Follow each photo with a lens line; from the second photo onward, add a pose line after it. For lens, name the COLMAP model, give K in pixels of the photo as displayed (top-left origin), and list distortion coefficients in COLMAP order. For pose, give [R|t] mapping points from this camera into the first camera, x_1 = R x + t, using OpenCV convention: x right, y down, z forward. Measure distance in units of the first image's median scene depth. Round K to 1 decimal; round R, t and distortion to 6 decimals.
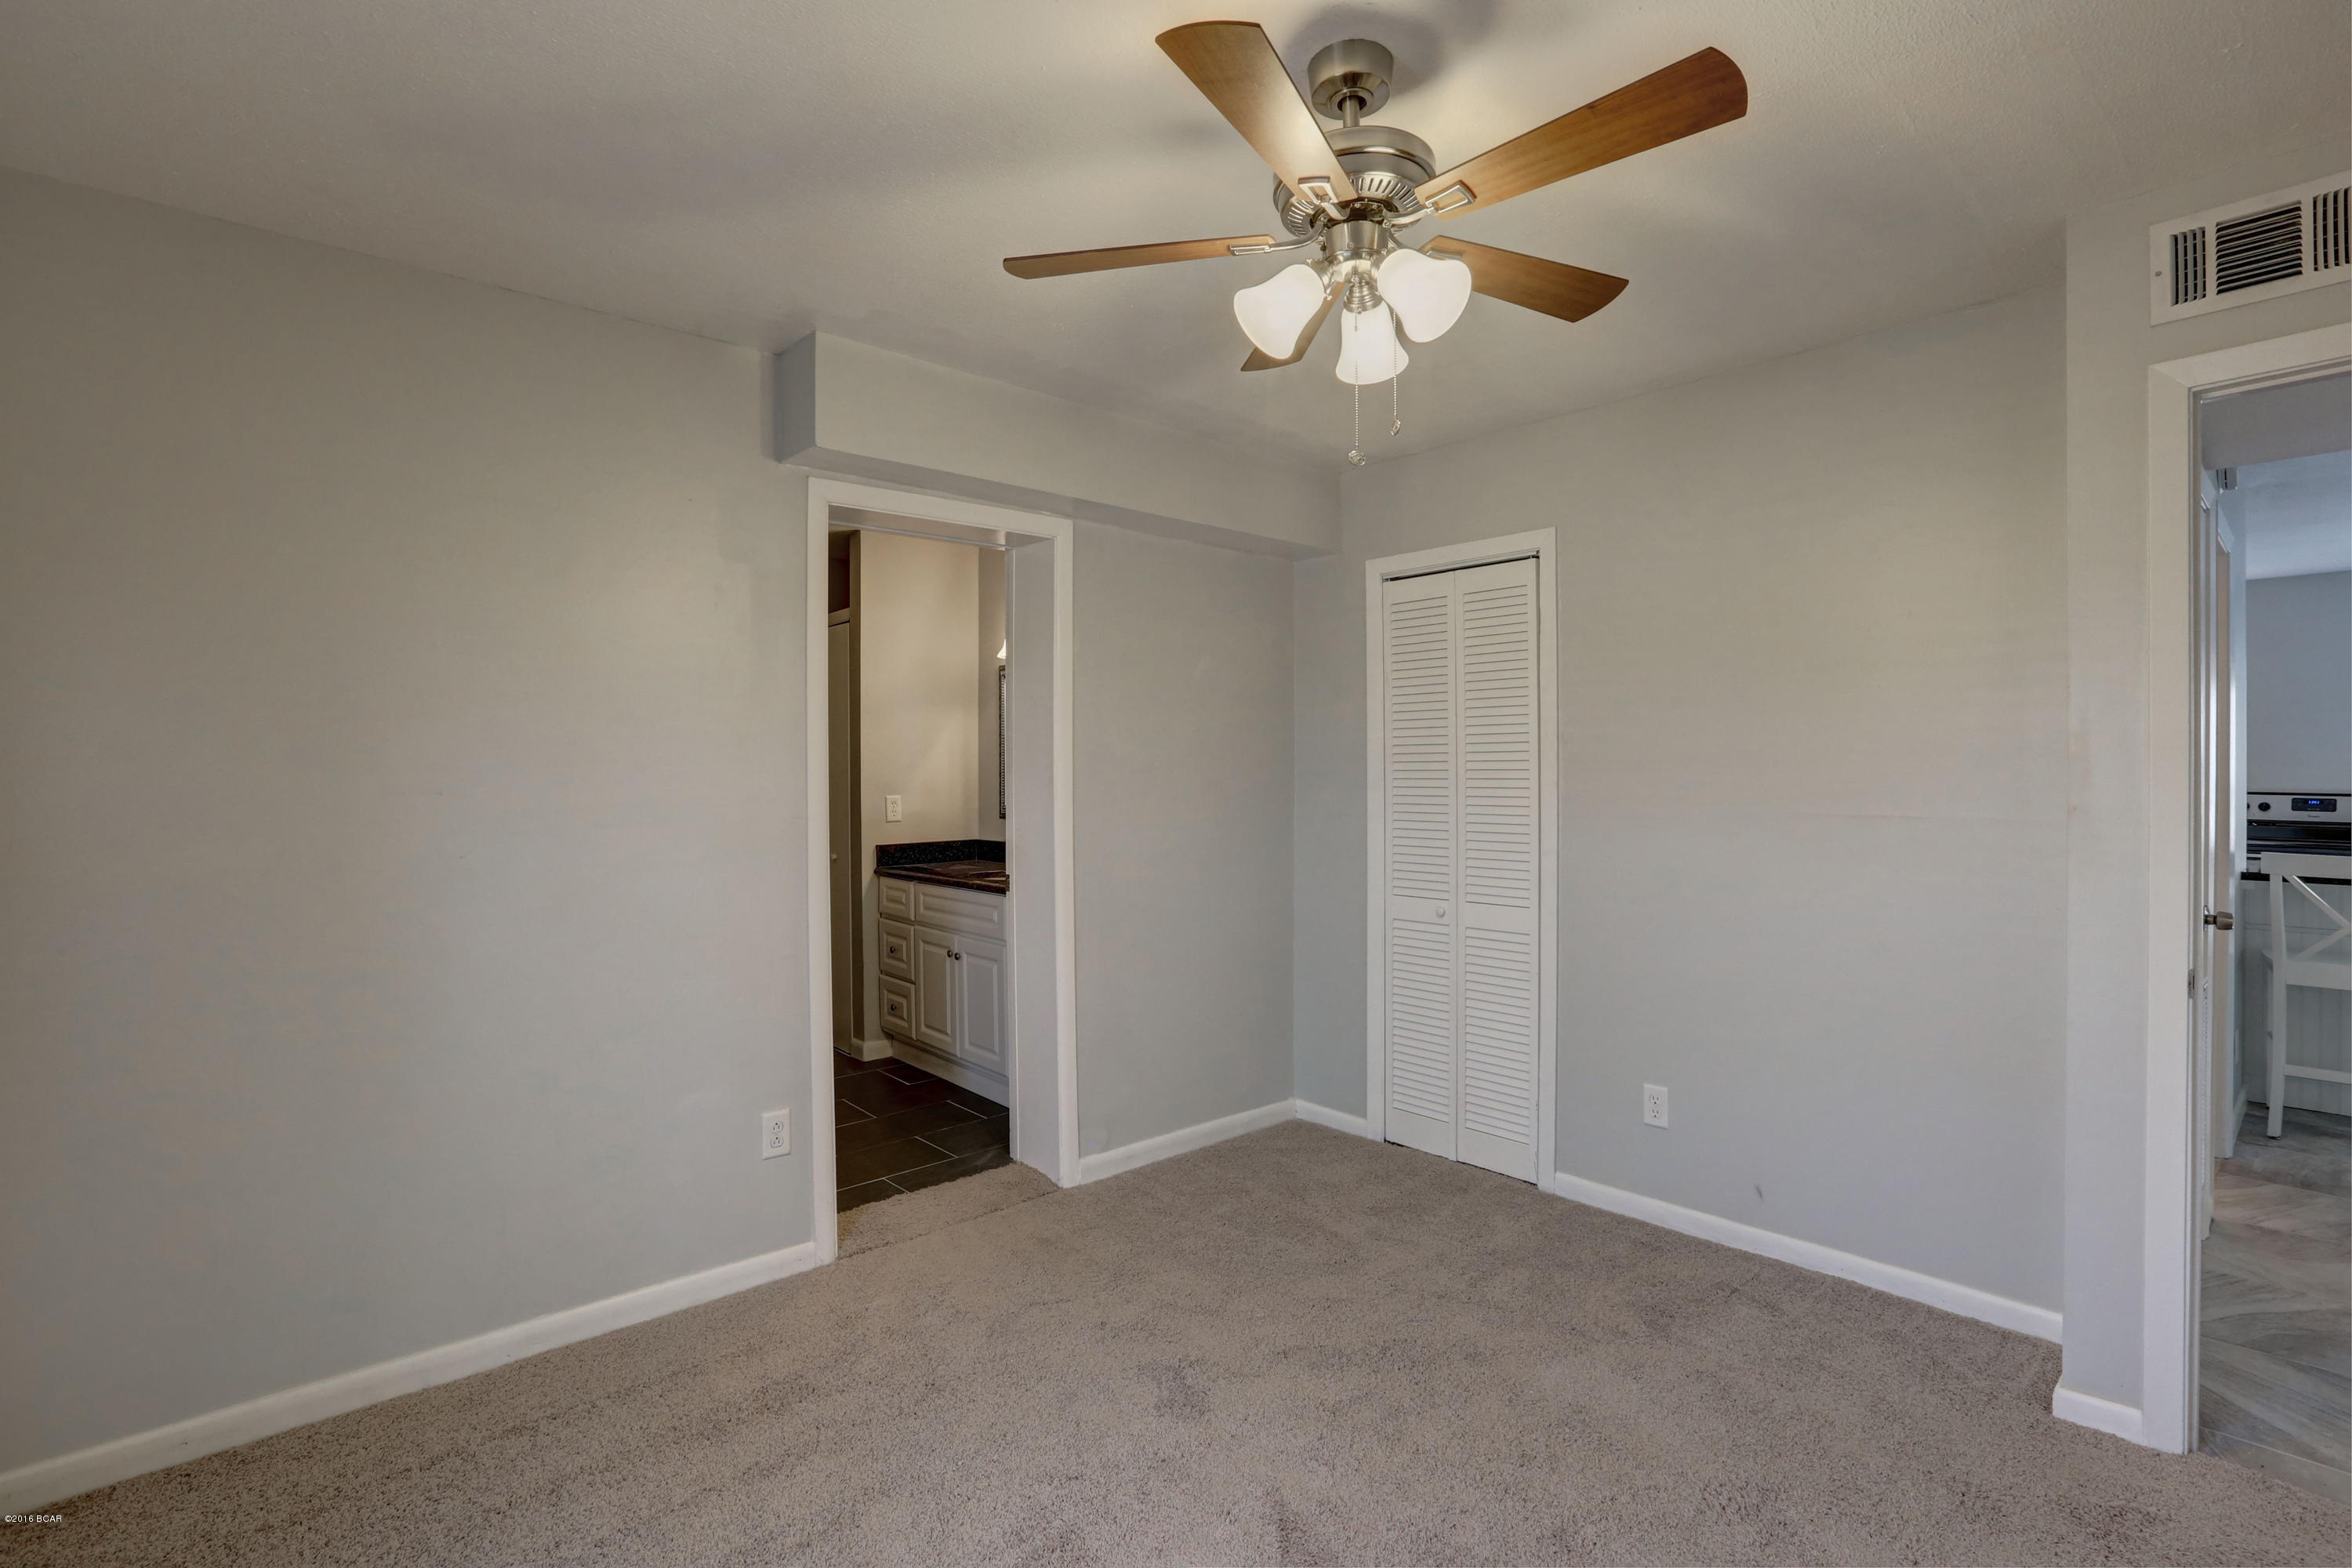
lens RADIAL K [[1074.9, 0, 1176.5], [0, 1074.9, 779.8], [0, 0, 1]] dist [-0.062727, 0.026345]
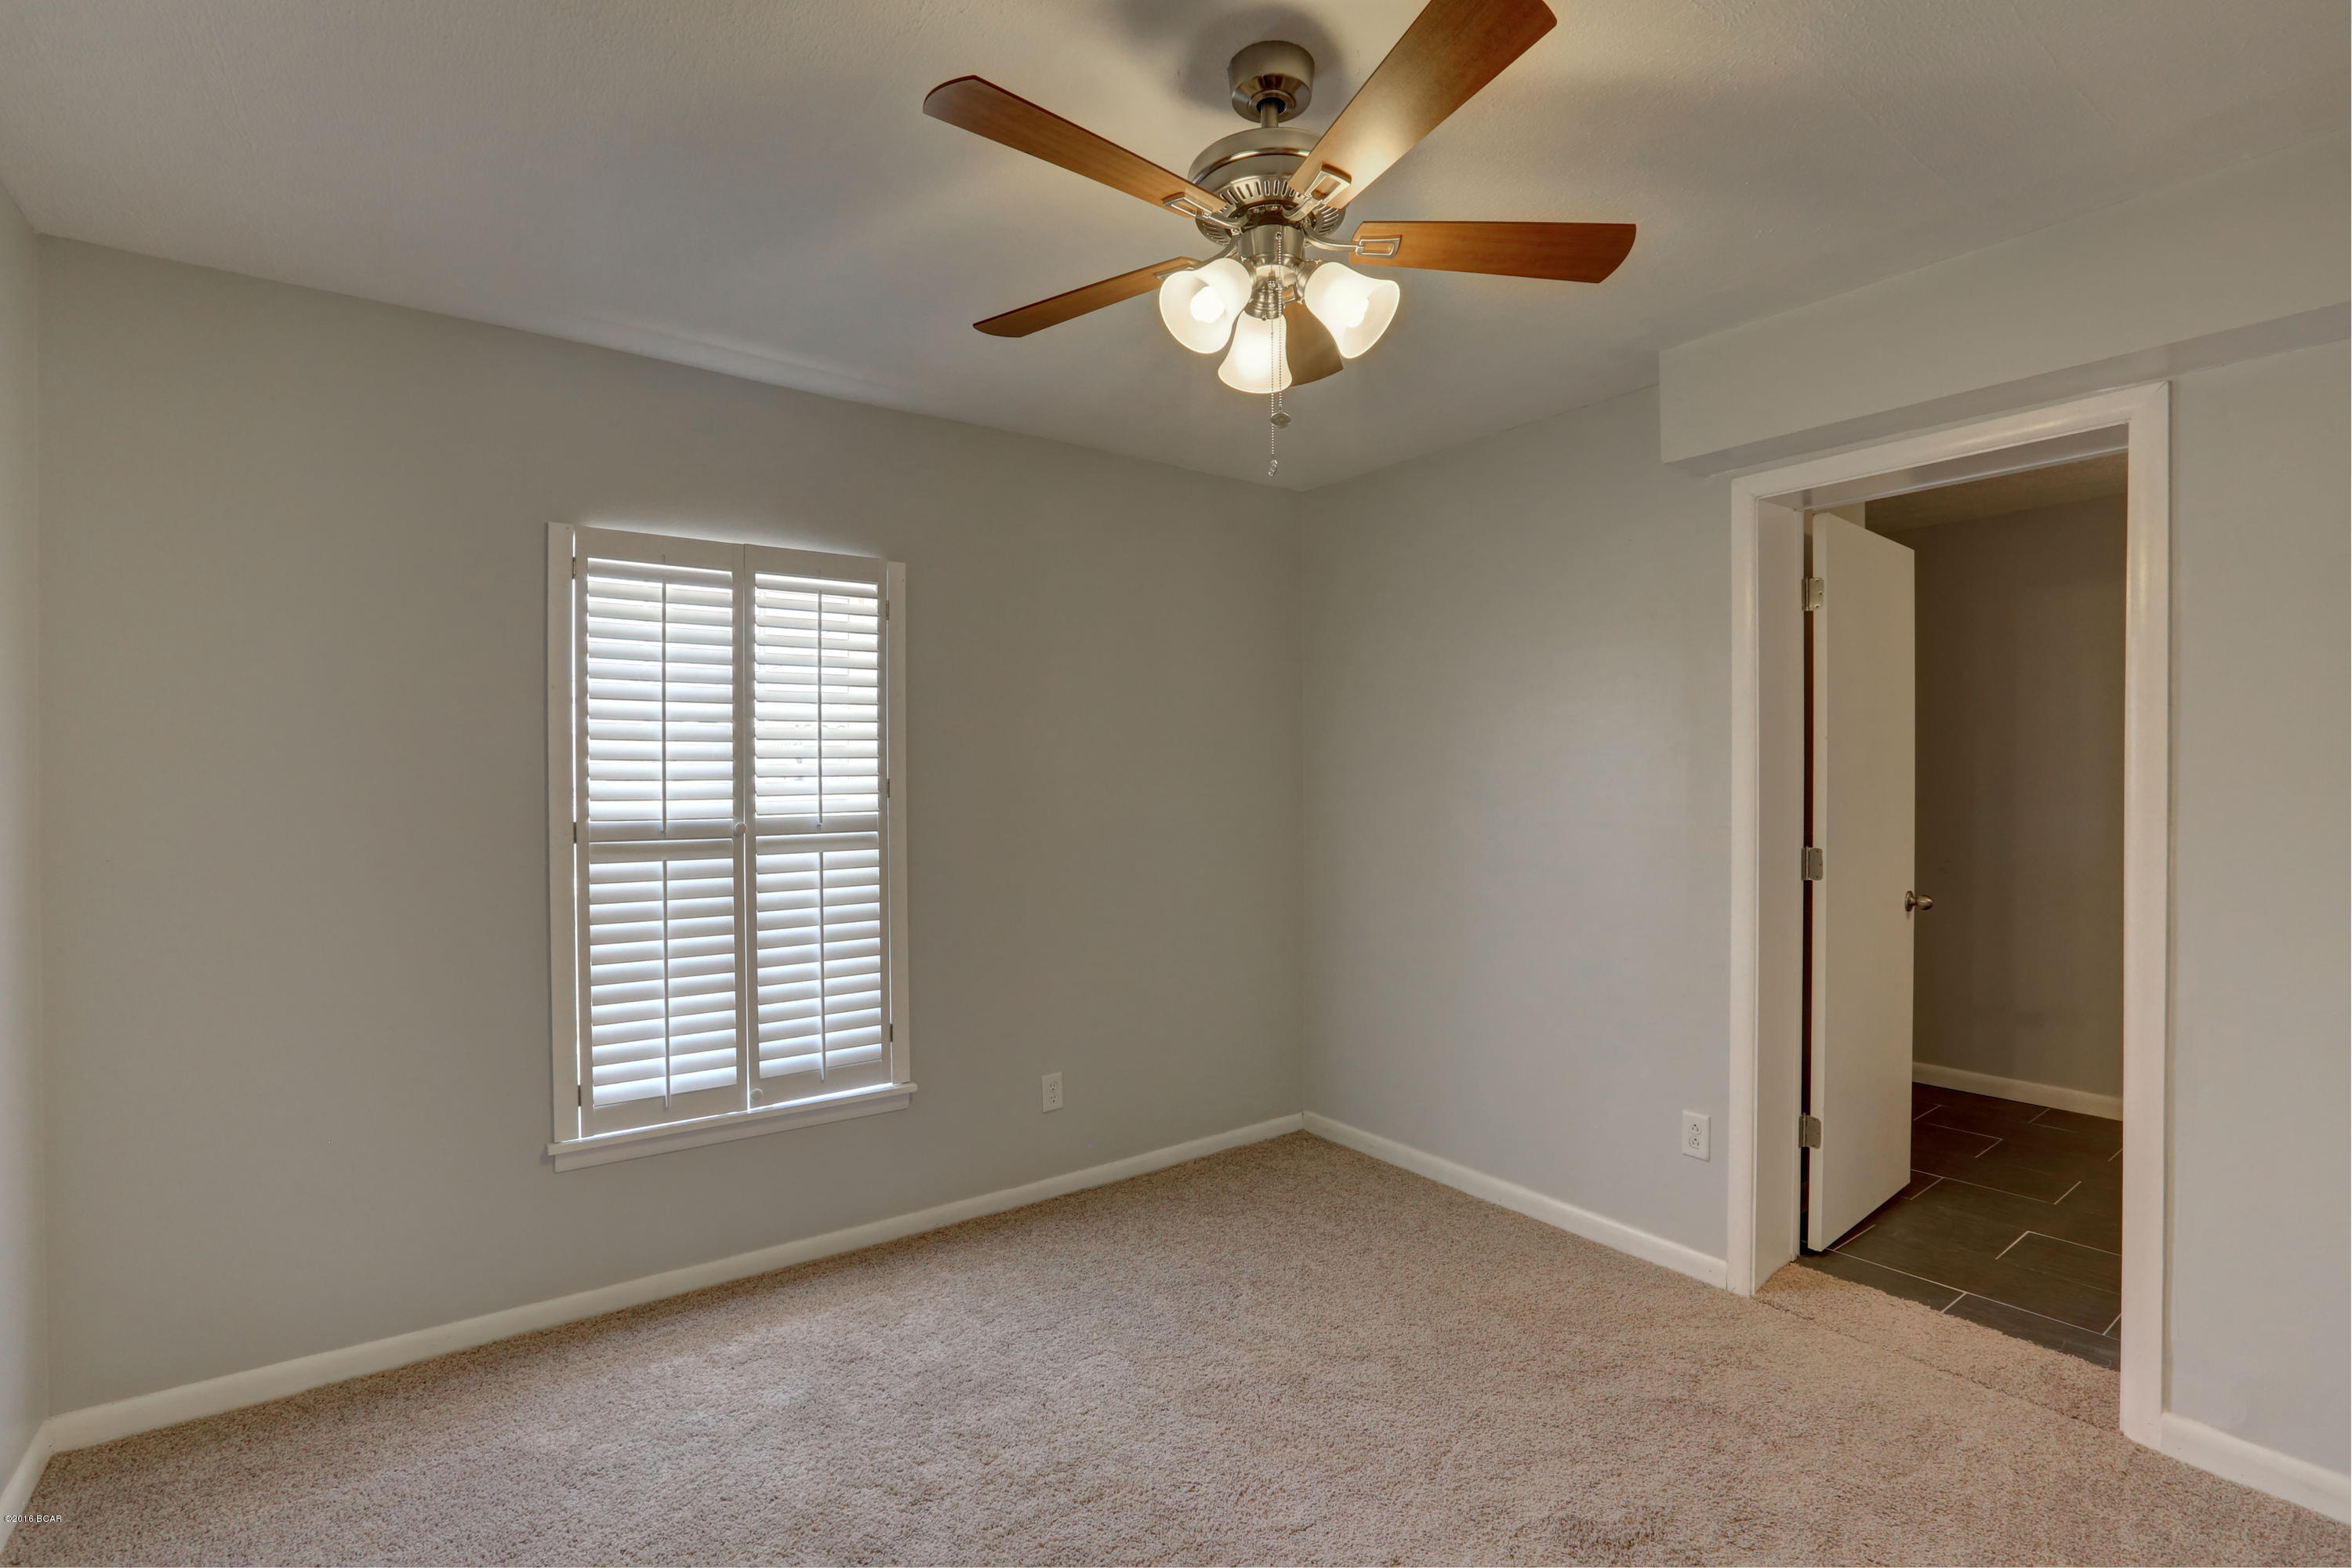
lens RADIAL K [[1074.9, 0, 1176.5], [0, 1074.9, 779.8], [0, 0, 1]] dist [-0.062727, 0.026345]
pose [[-0.089575, 0.004708, -0.995969, 0.677093], [-0.009267, 0.999942, 0.005560, -0.009799], [0.995937, 0.009727, -0.089526, 0.585844]]
